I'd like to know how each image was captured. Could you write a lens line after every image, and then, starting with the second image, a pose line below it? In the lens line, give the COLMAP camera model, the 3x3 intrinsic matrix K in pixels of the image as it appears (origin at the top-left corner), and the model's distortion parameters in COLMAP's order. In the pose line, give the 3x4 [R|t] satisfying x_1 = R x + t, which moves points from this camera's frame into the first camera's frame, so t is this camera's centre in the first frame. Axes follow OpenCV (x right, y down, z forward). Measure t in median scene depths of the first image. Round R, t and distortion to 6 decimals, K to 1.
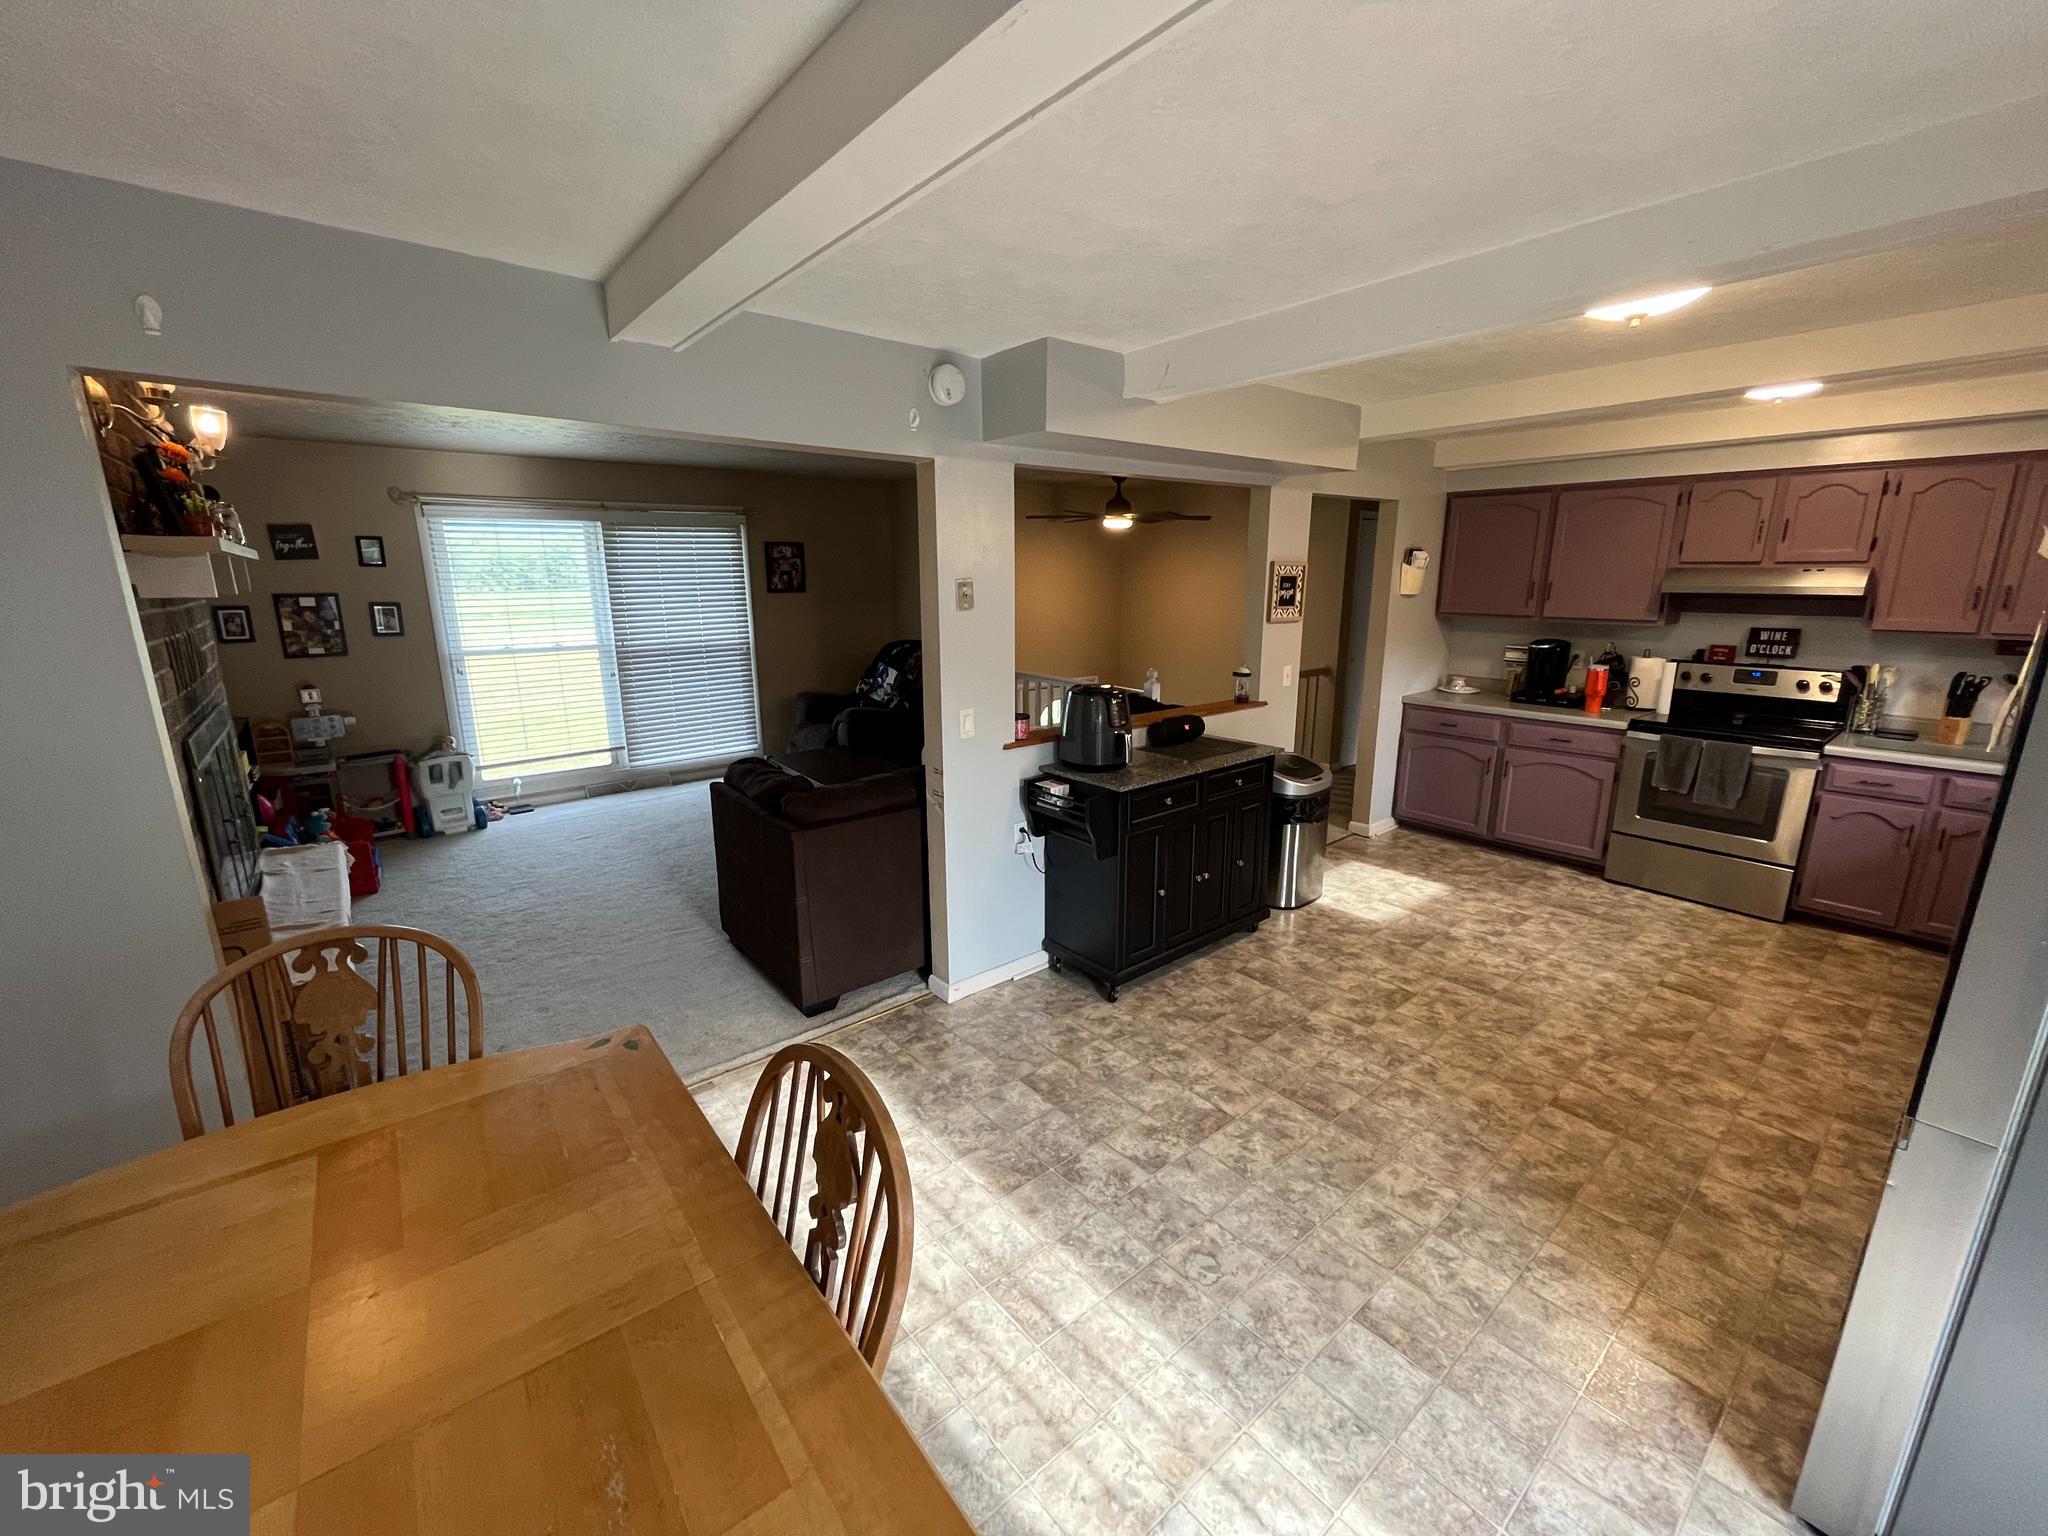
lens RADIAL K [[830.1, 0, 1019.3], [0, 830.1, 768.9], [0, 0, 1]] dist [-0.002505, -0.000363]
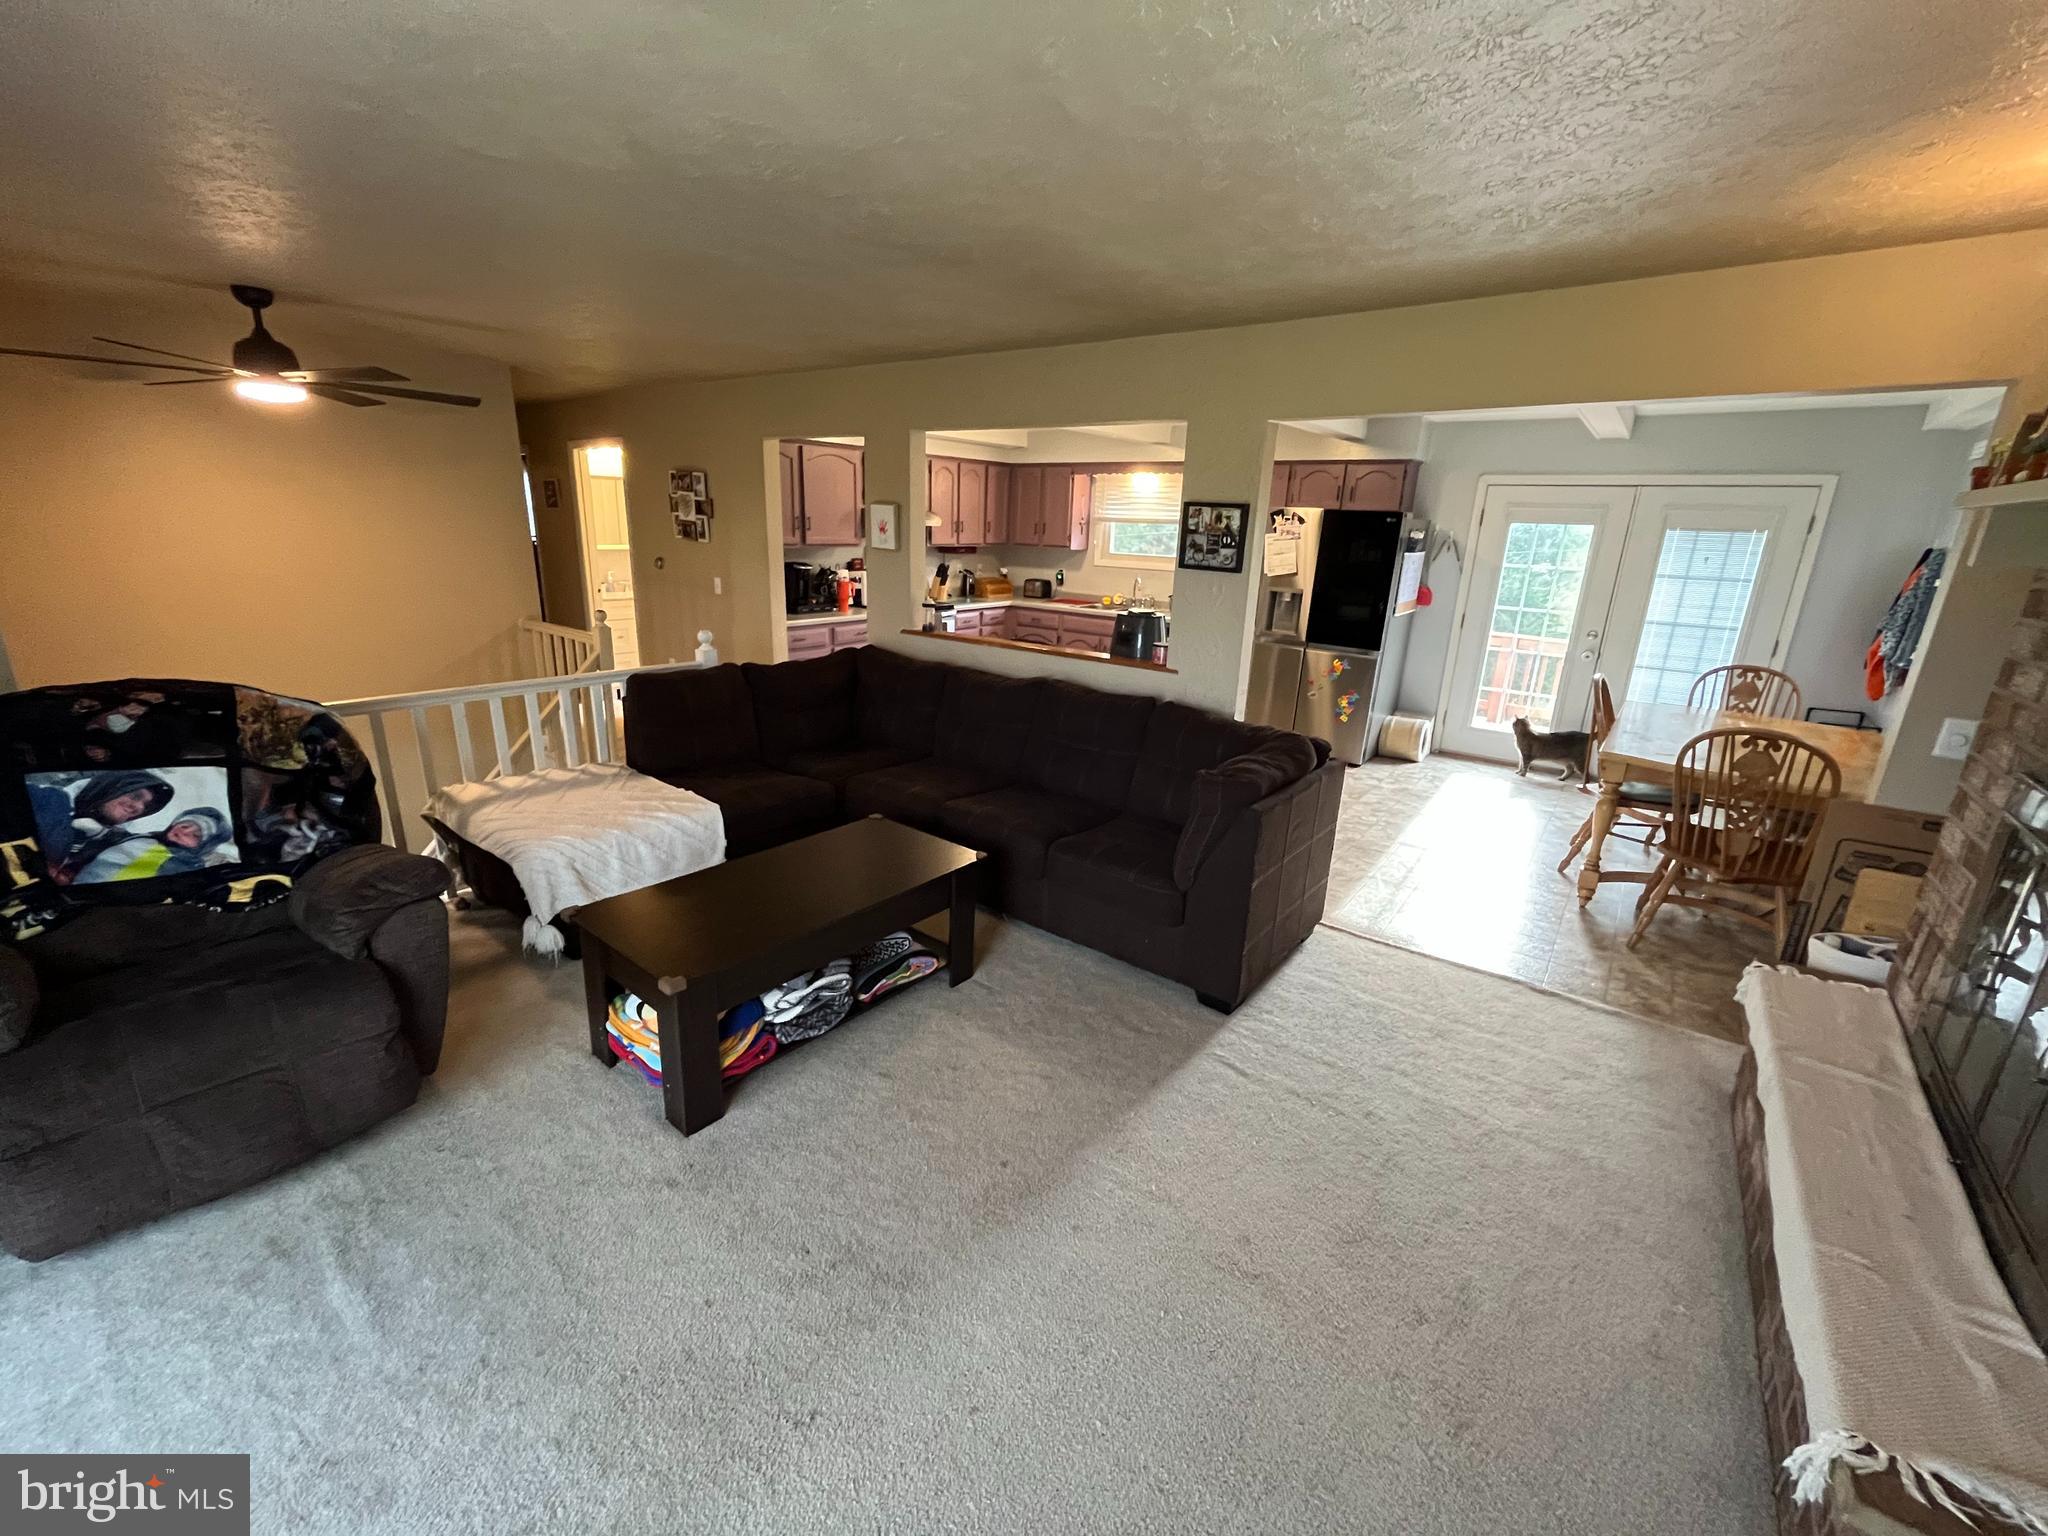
lens RADIAL K [[830.1, 0, 1019.3], [0, 830.1, 768.9], [0, 0, 1]] dist [-0.002505, -0.000363]
pose [[-0.228721, -0.285656, 0.930638, -0.788416], [0.195751, 0.922958, 0.331408, -0.238102], [-0.953608, 0.257973, -0.155183, 1.038216]]
